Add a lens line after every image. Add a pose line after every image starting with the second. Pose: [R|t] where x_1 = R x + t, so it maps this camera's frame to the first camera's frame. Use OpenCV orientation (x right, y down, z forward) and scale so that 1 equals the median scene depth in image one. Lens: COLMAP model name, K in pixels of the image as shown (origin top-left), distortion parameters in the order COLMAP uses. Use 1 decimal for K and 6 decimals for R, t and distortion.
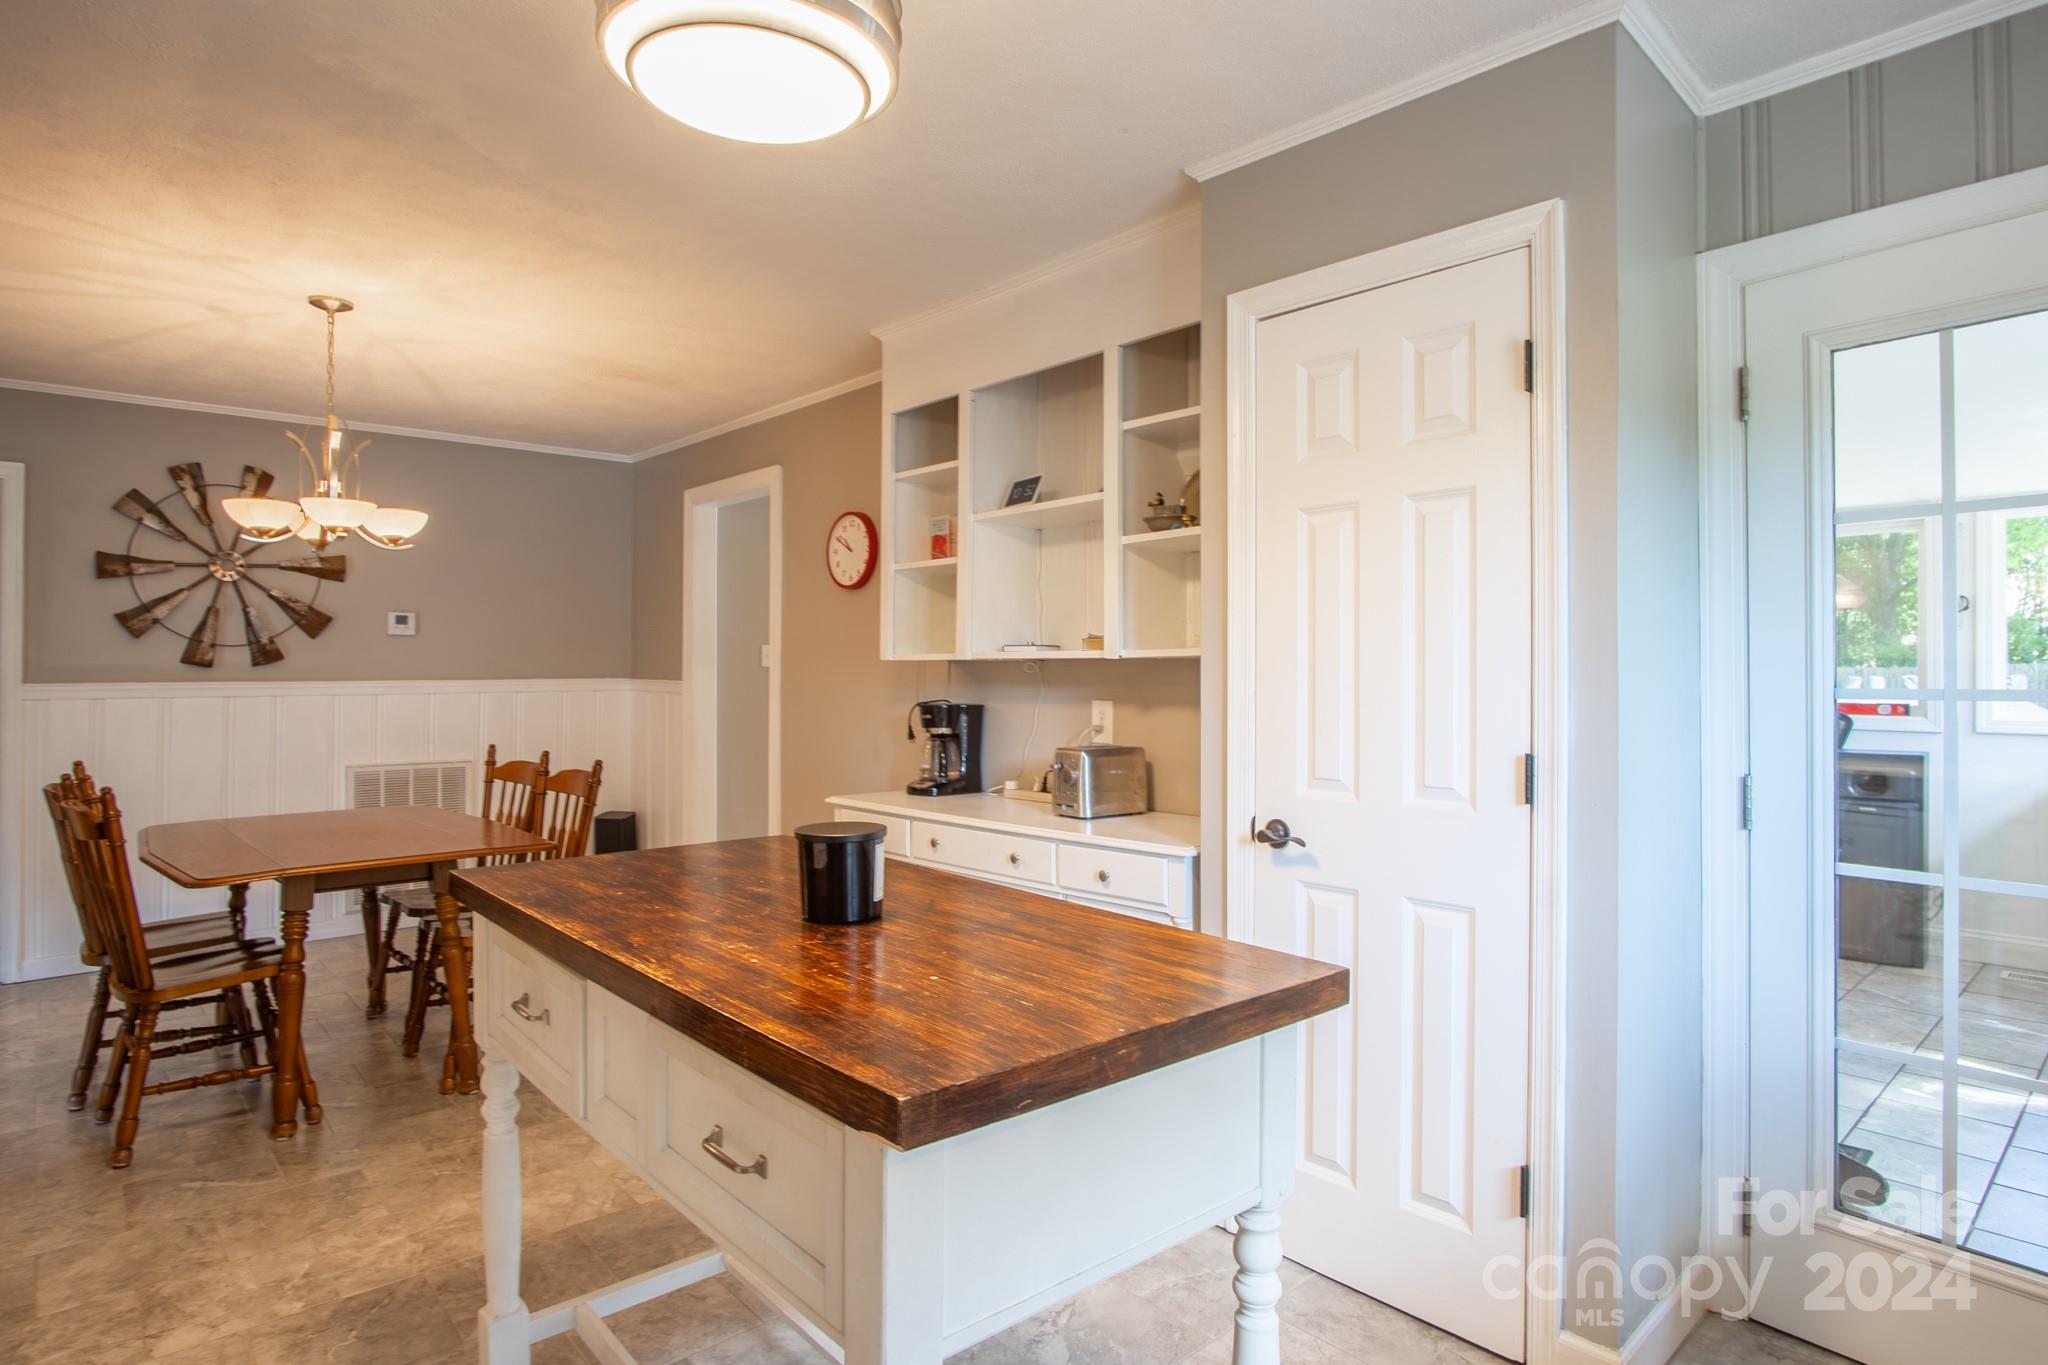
lens RADIAL K [[1073.0, 0, 1019.1], [0, 1073.0, 671.4], [0, 0, 1]] dist [-0.025716, -0.000774]
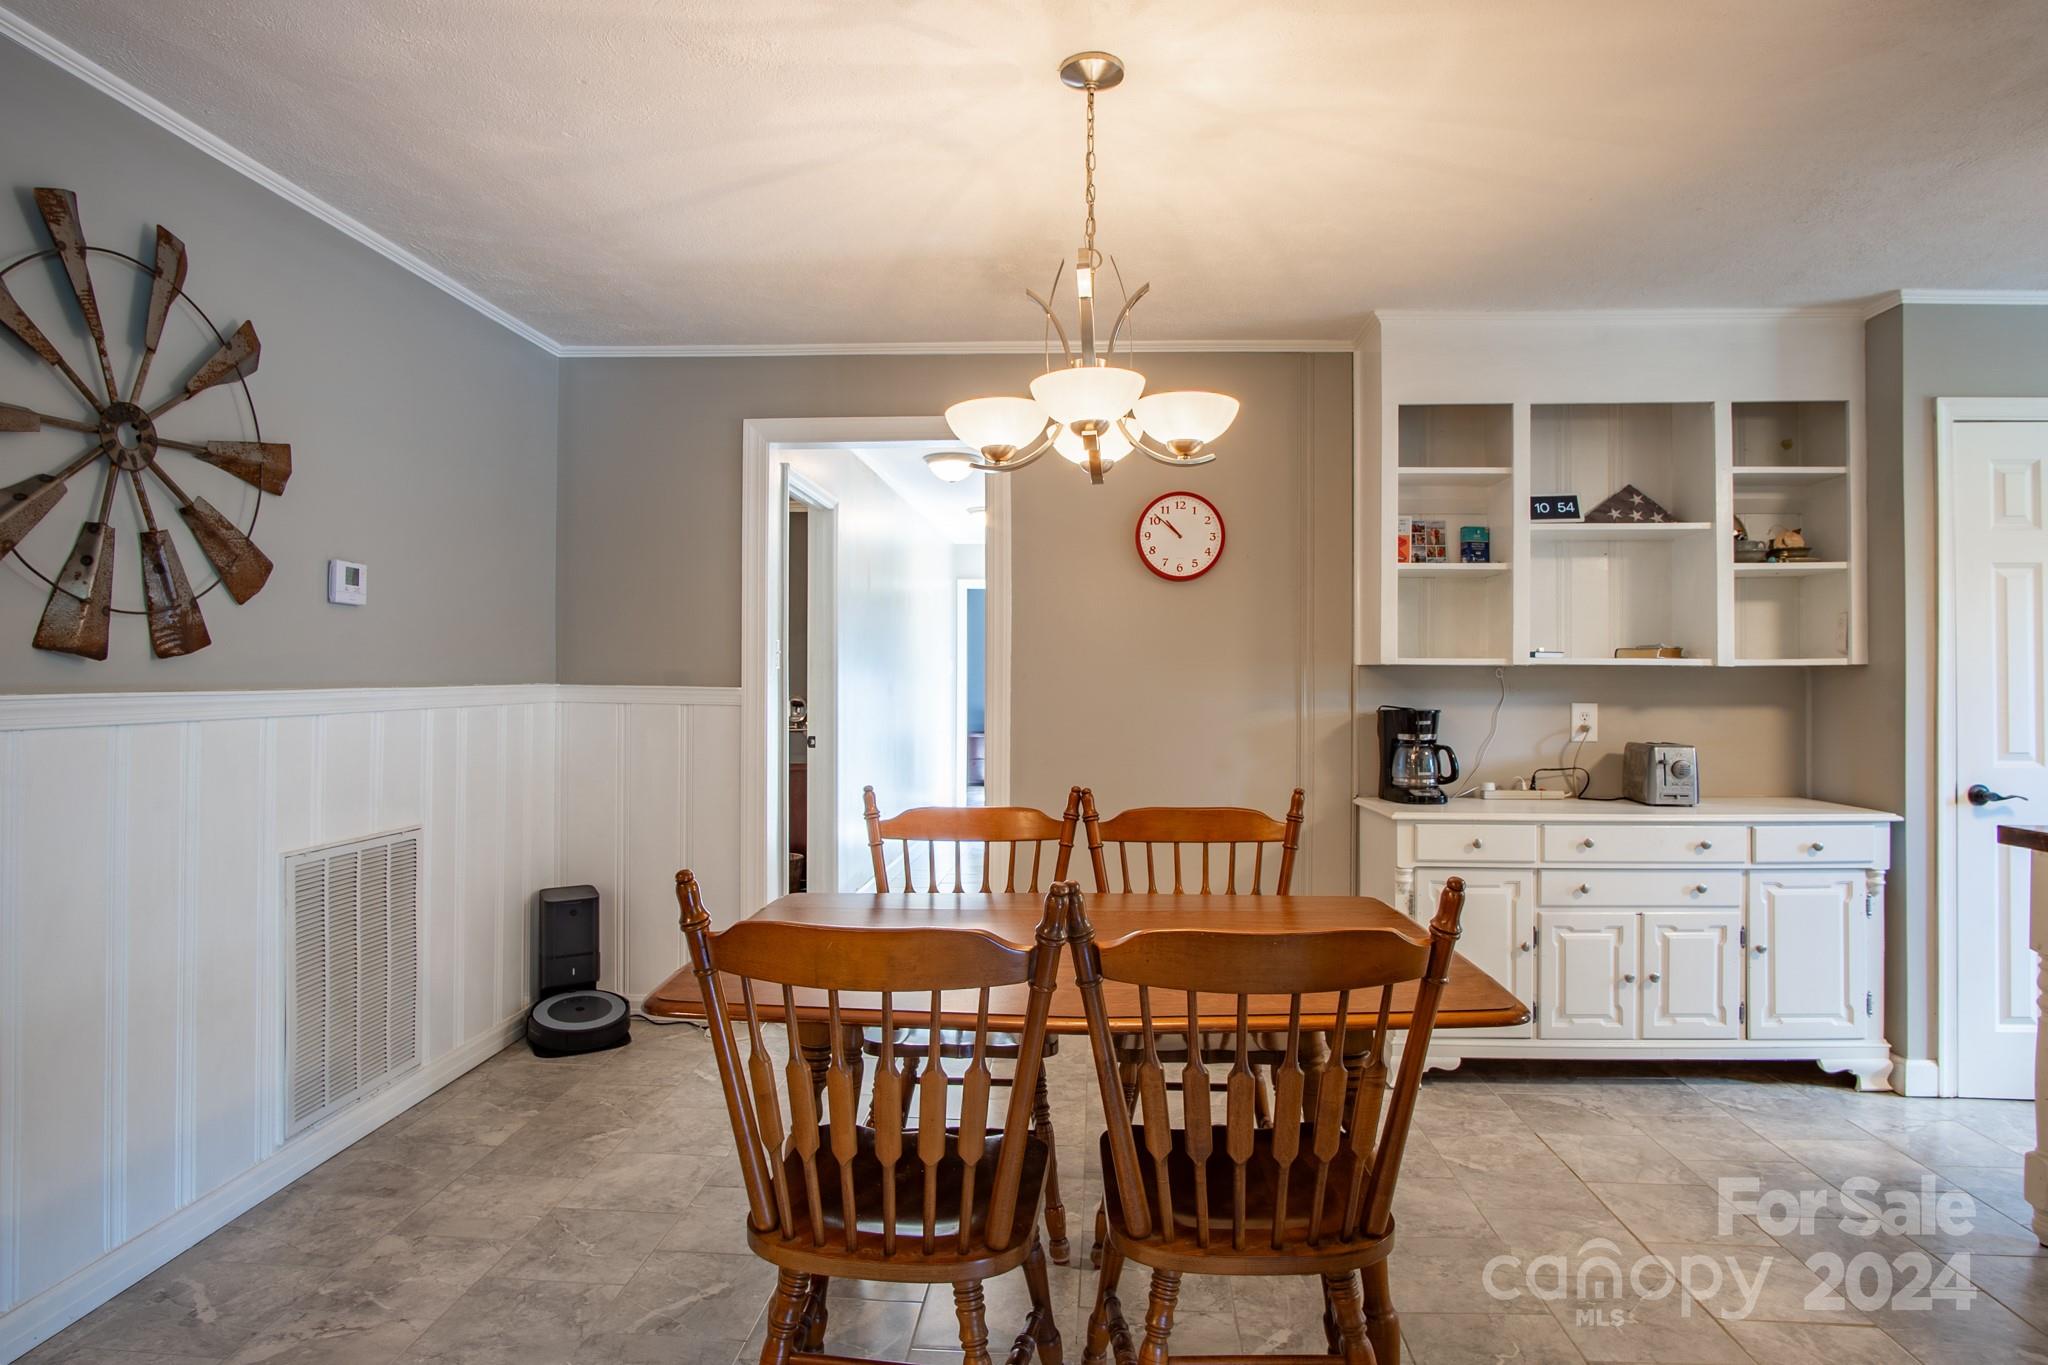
lens RADIAL K [[1097.2, 0, 970.2], [0, 1097.2, 674.1], [0, 0, 1]] dist [-0.028680, 0.000426]
pose [[0.733098, 0.004631, 0.680107, -0.820152], [-0.003666, 0.999989, -0.002857, 0.002047], [-0.680113, -0.000398, 0.733107, 0.429564]]
